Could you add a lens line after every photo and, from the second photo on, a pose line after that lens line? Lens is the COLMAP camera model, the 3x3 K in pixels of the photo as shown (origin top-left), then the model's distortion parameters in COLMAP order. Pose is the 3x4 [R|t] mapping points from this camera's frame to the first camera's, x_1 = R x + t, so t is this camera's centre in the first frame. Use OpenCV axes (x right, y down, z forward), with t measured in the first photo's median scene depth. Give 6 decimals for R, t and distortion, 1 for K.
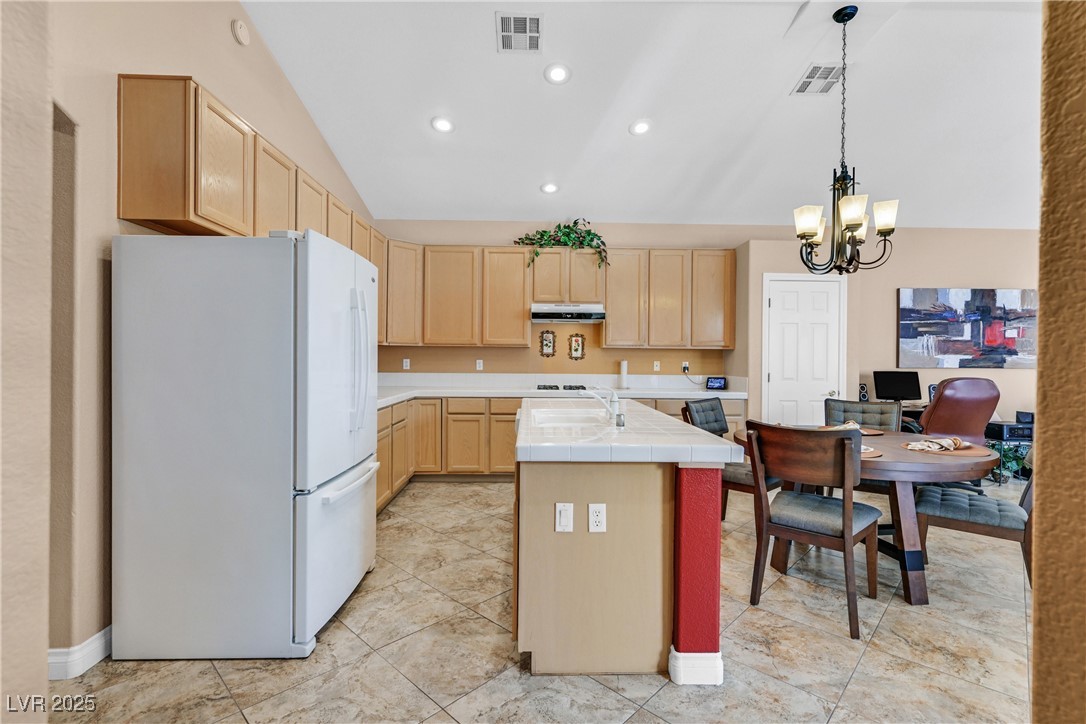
lens RADIAL K [[535.5, 0, 543.0], [0, 535.5, 362.0], [0, 0, 1]] dist [-0.001380, 0.000361]
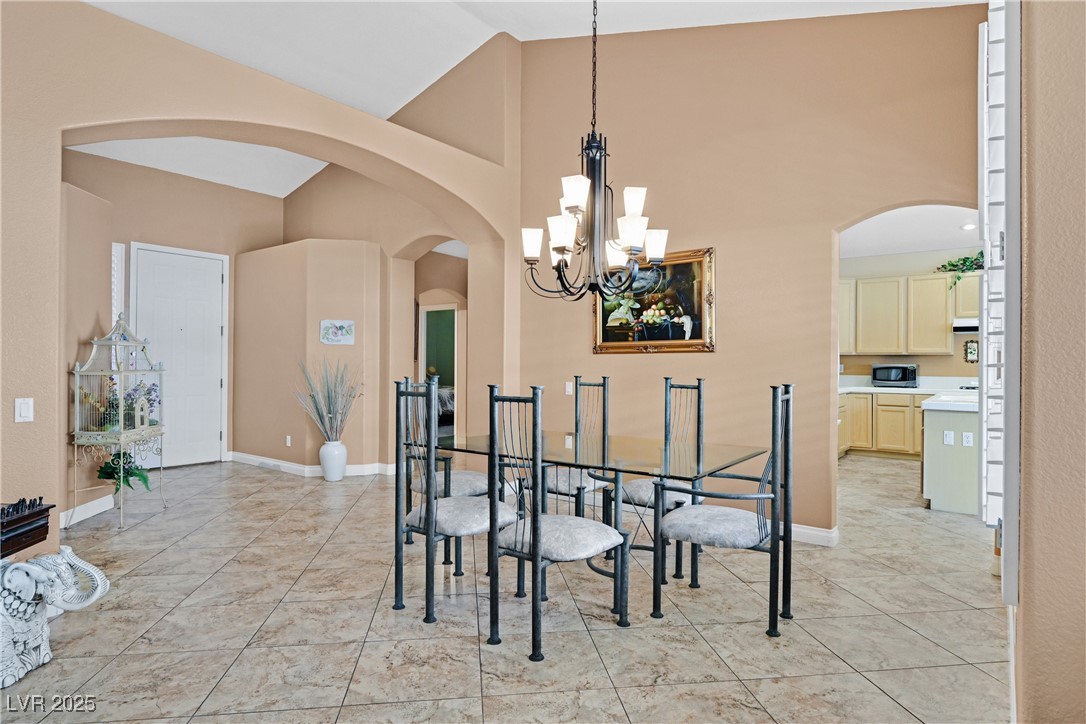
lens RADIAL K [[609.5, 0, 543.0], [0, 609.5, 362.0], [0, 0, 1]] dist [-0.001163, 0.000934]
pose [[0.791760, -0.004790, -0.610814, 0.165116], [-0.002831, 0.999930, -0.011511, 0.013948], [0.610826, 0.010843, 0.791690, -1.297209]]
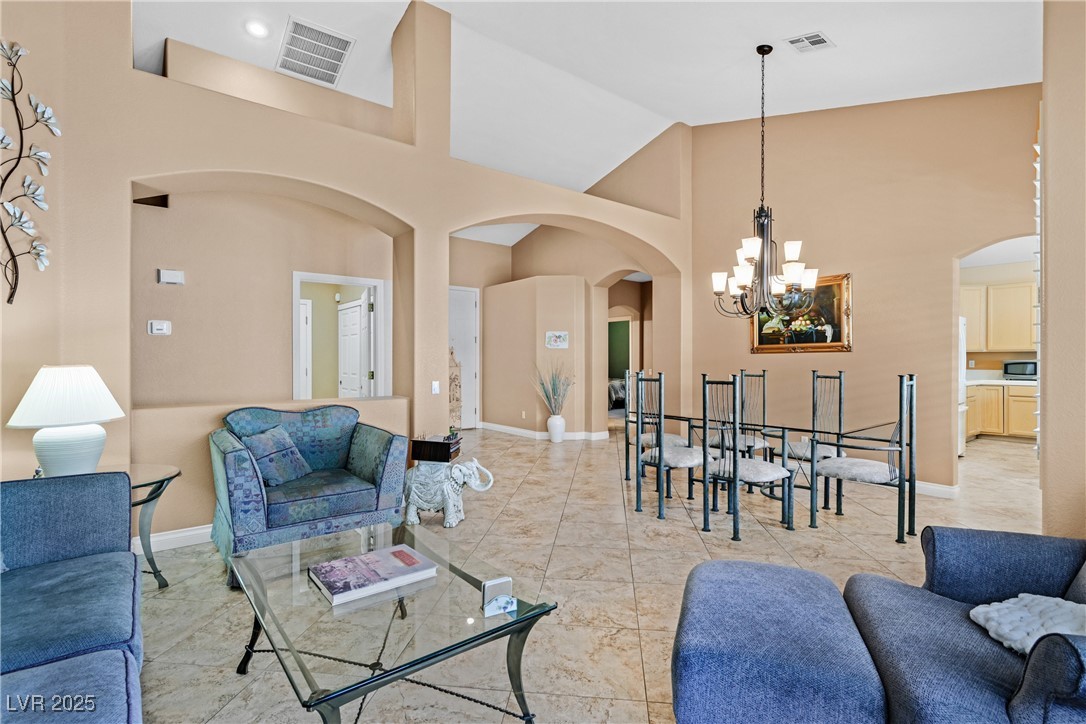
lens RADIAL K [[514.2, 0, 543.0], [0, 514.2, 362.0], [0, 0, 1]] dist [0.002084, 0.000321]
pose [[0.613123, -0.006036, -0.789964, 0.303500], [0.000046, 0.999971, -0.007606, 0.018093], [0.789987, 0.004627, 0.613106, -1.709468]]
